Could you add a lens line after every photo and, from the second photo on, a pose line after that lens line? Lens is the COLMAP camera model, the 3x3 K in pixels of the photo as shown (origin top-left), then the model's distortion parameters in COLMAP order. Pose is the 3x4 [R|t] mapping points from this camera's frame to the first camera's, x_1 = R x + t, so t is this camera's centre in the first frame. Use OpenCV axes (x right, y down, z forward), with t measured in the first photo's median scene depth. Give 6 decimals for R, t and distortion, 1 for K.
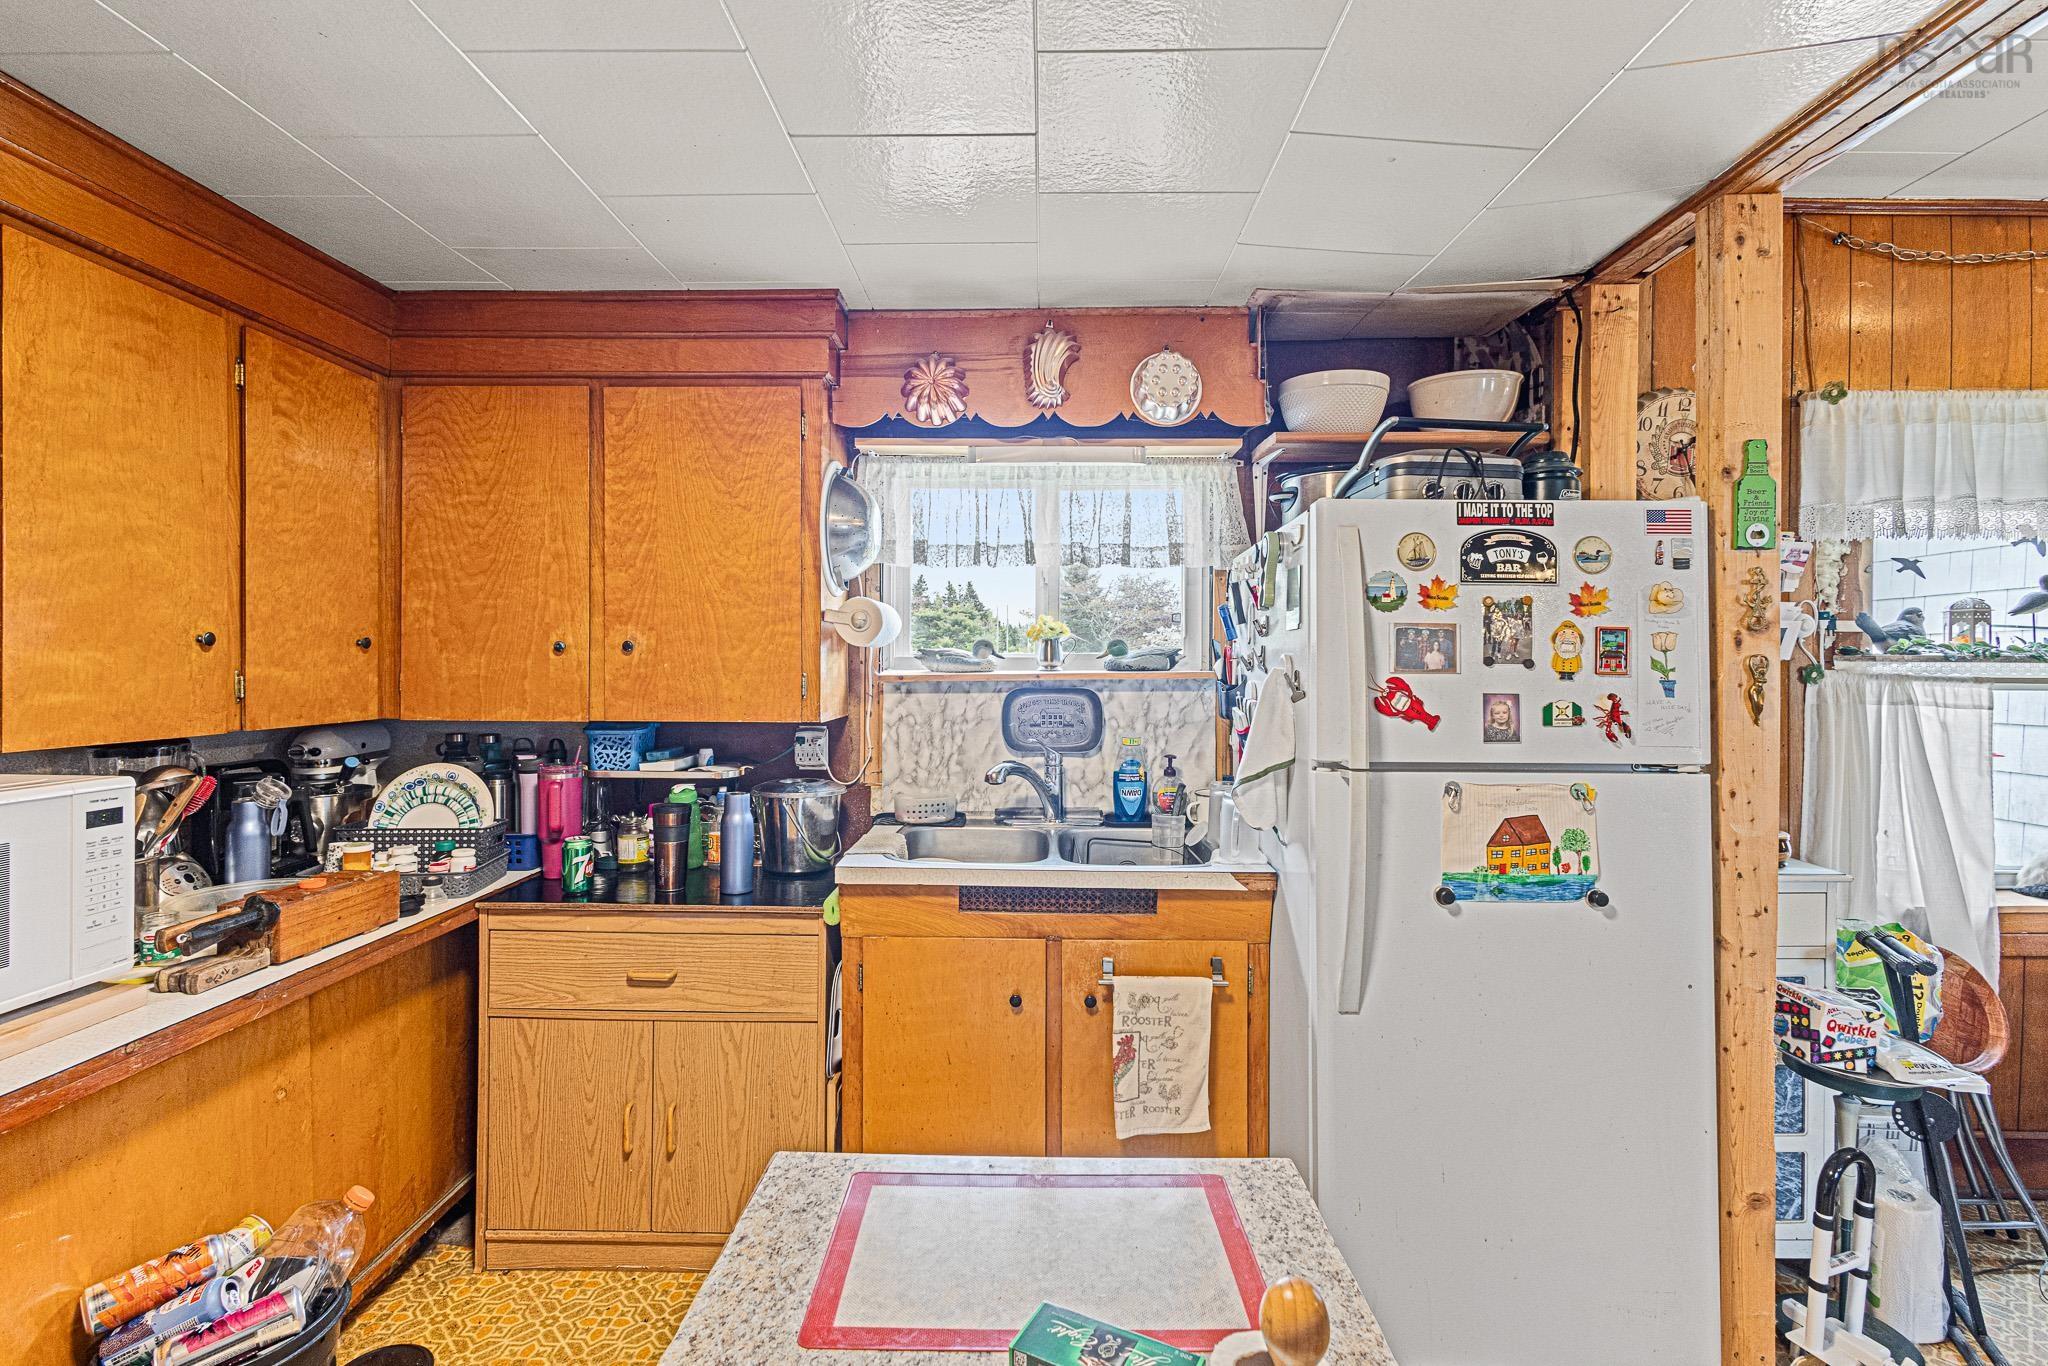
lens RADIAL K [[948.9, 0, 1017.8], [0, 948.9, 672.1], [0, 0, 1]] dist [0.001747, 0.000016]
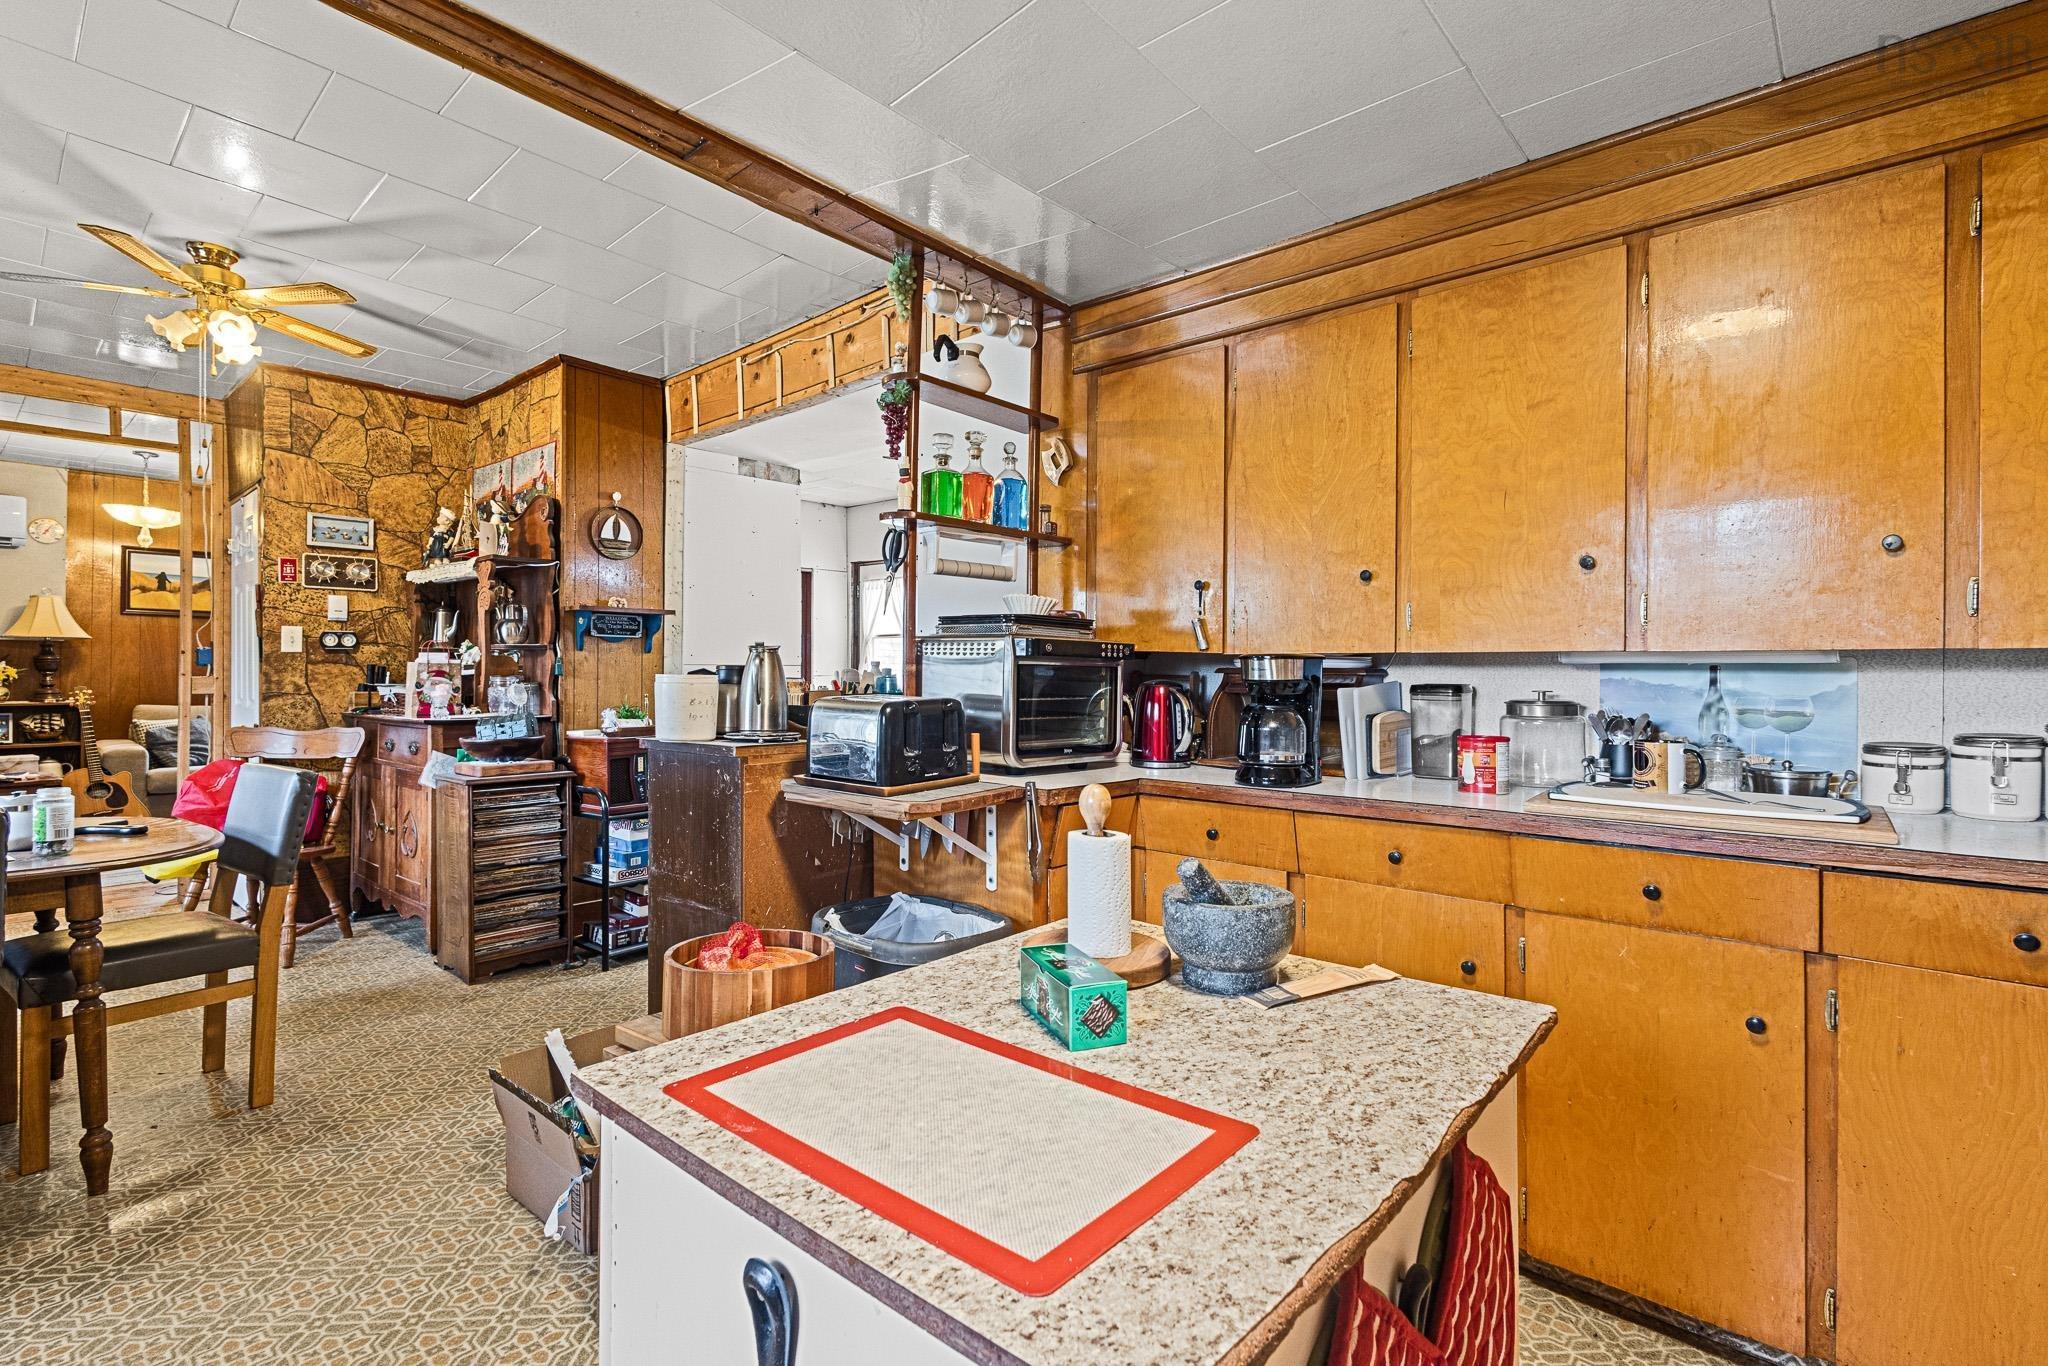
lens RADIAL K [[948.9, 0, 1017.8], [0, 948.9, 672.1], [0, 0, 1]] dist [0.001747, 0.000016]
pose [[-0.764241, -0.002585, 0.644926, -0.542356], [-0.002435, 0.999996, 0.001122, 0.225419], [-0.644927, -0.000713, -0.764244, 1.564260]]
